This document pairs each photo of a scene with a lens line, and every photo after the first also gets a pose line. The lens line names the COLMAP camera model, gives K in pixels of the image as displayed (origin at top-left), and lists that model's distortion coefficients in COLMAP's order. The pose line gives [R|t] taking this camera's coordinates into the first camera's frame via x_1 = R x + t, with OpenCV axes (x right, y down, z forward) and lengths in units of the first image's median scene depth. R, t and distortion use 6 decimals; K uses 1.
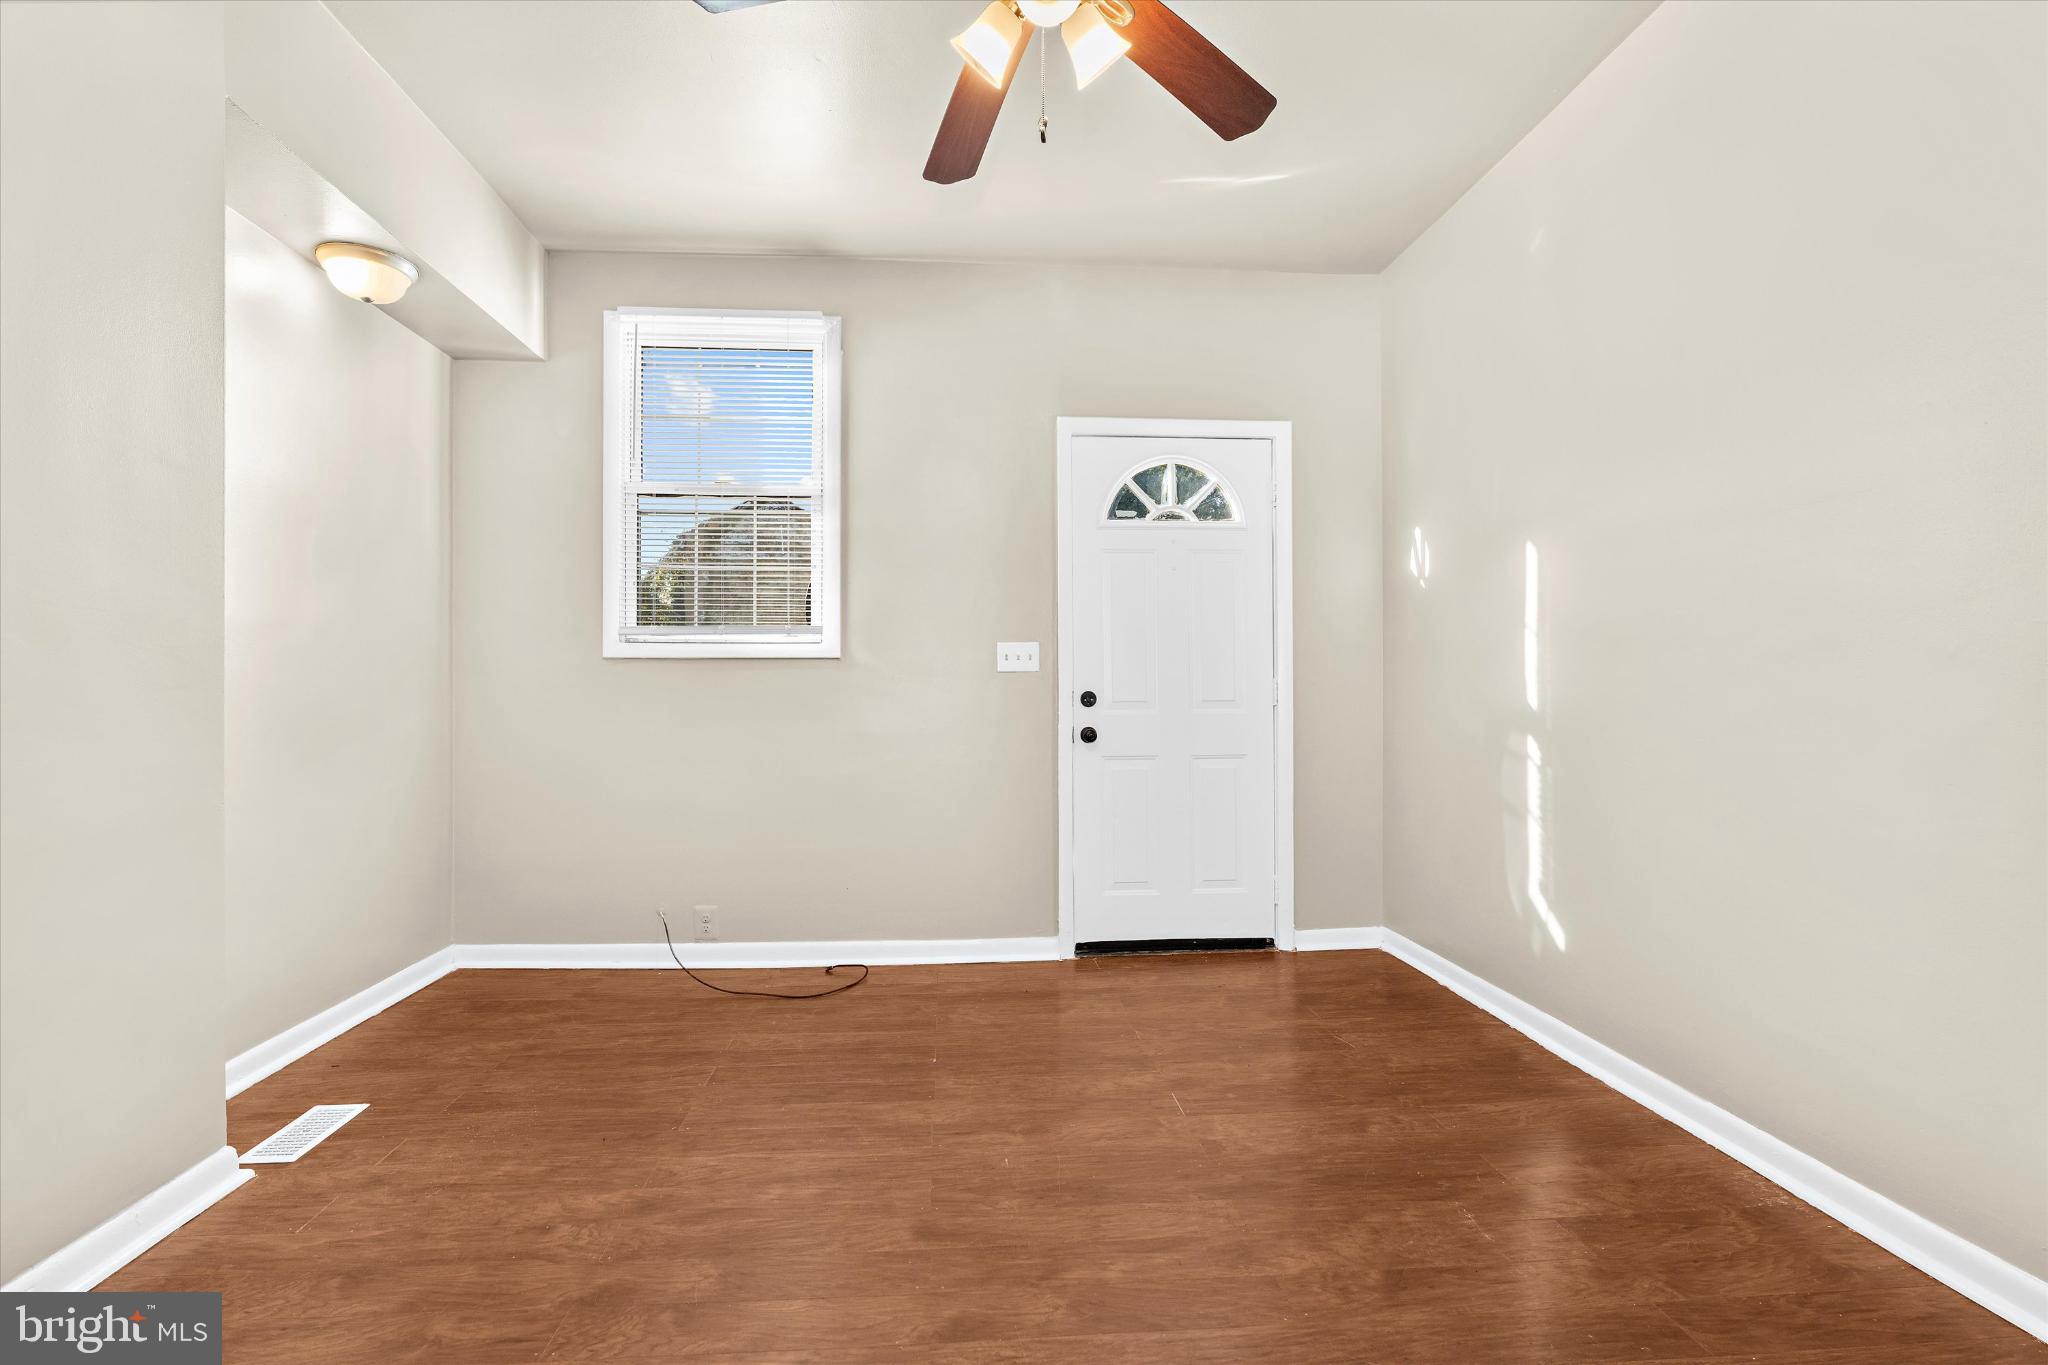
lens RADIAL K [[940.5, 0, 1024.2], [0, 940.5, 695.3], [0, 0, 1]] dist [-0.011553, 0.005019]
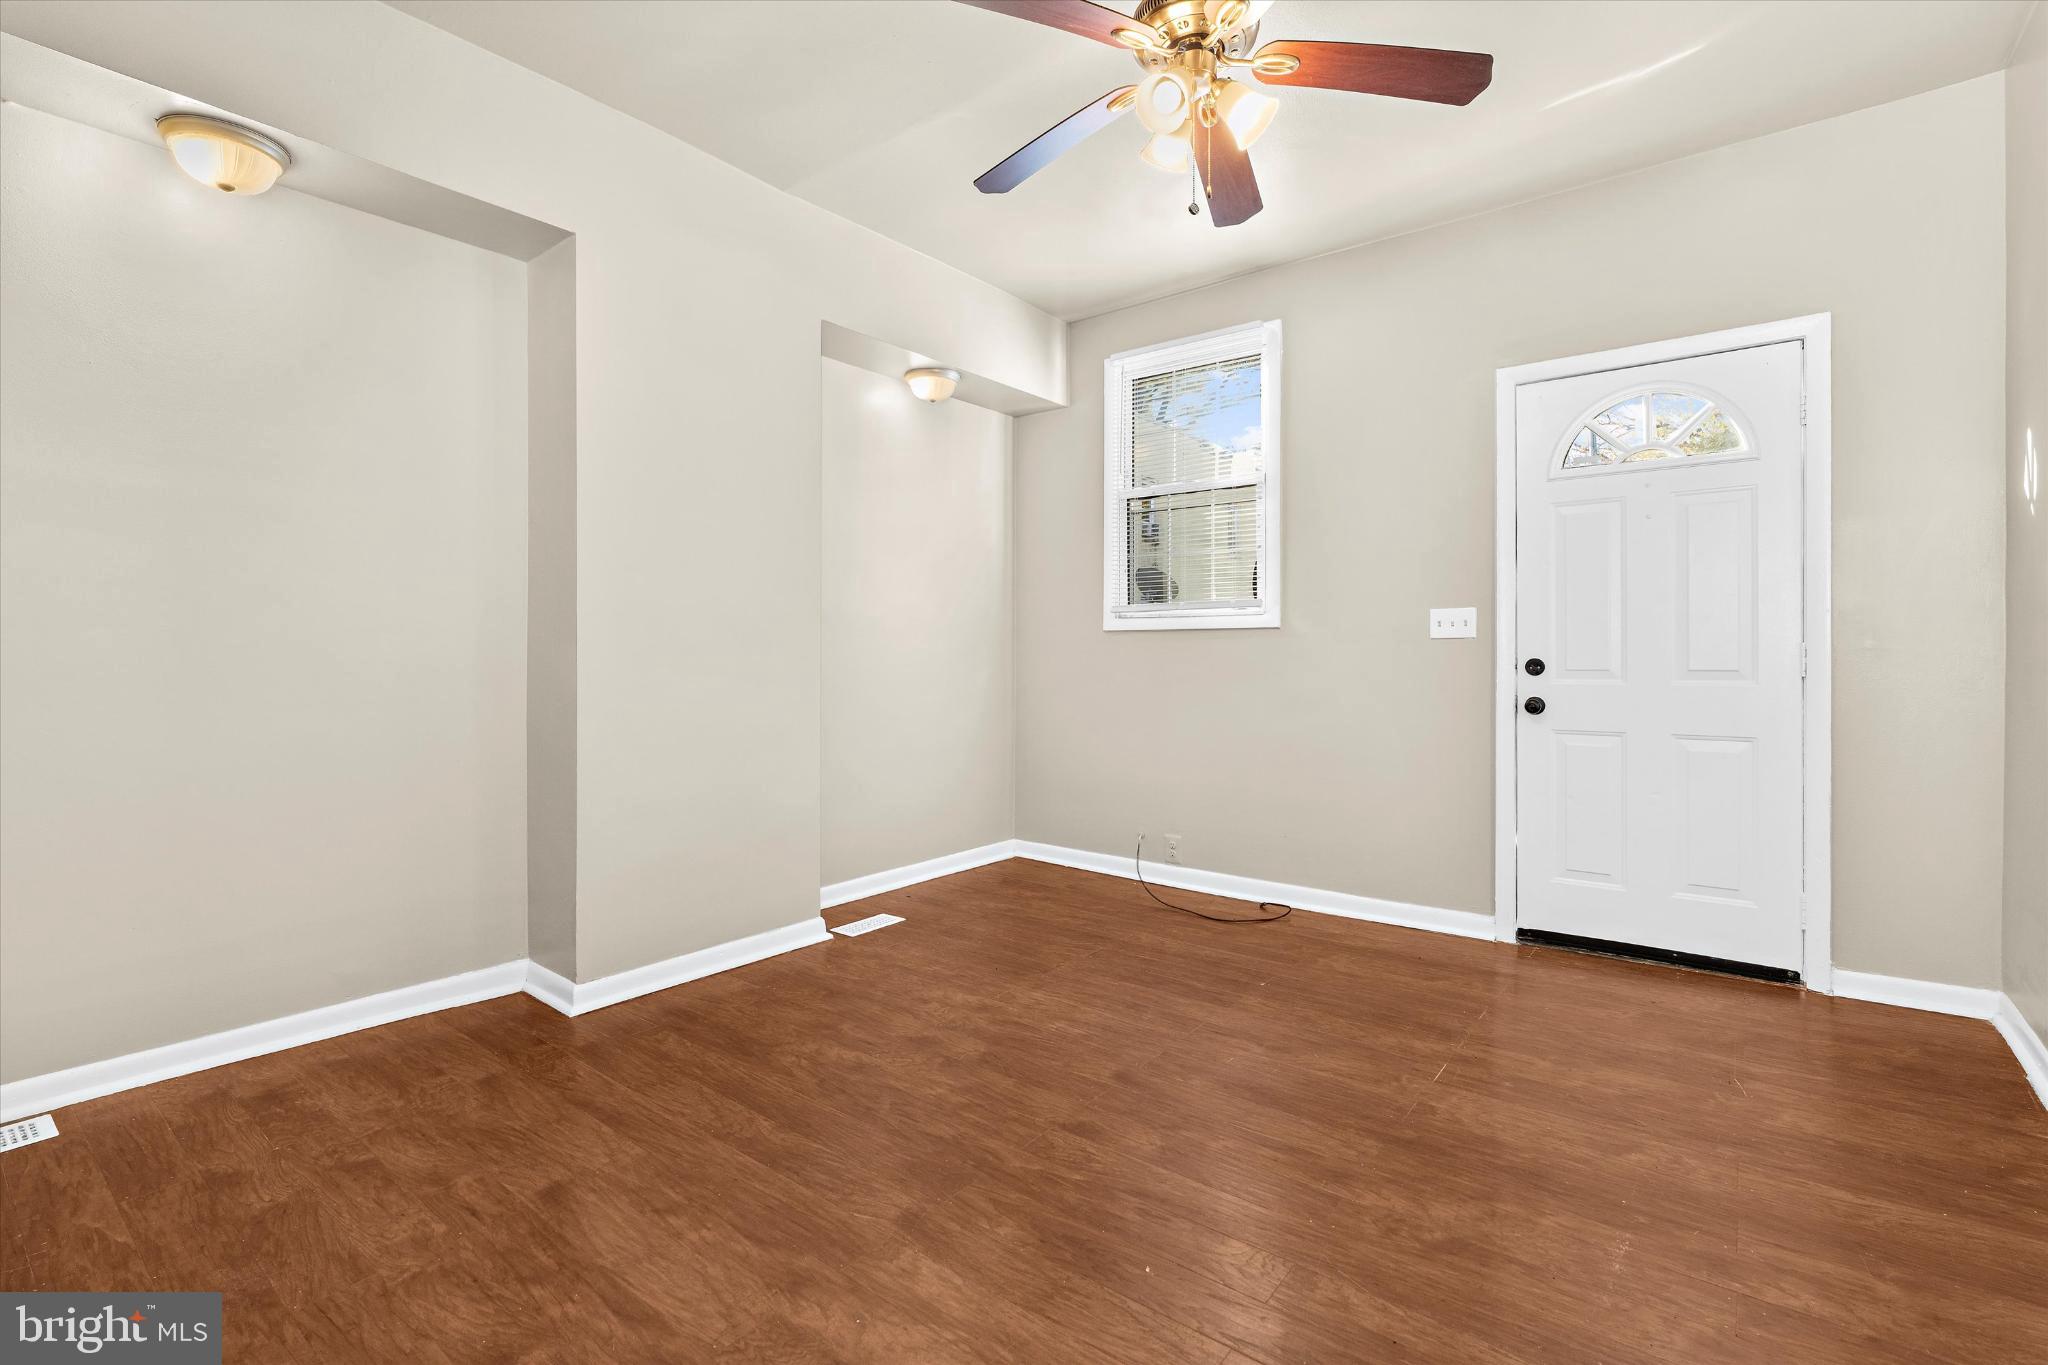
lens RADIAL K [[940.5, 0, 1002.3], [0, 940.5, 658.5], [0, 0, 1]] dist [-0.011553, 0.005019]
pose [[0.730999, 0.004210, -0.682366, 0.343455], [-0.002286, 0.999990, 0.003721, -0.007049], [0.682375, -0.001160, 0.731002, -0.035173]]
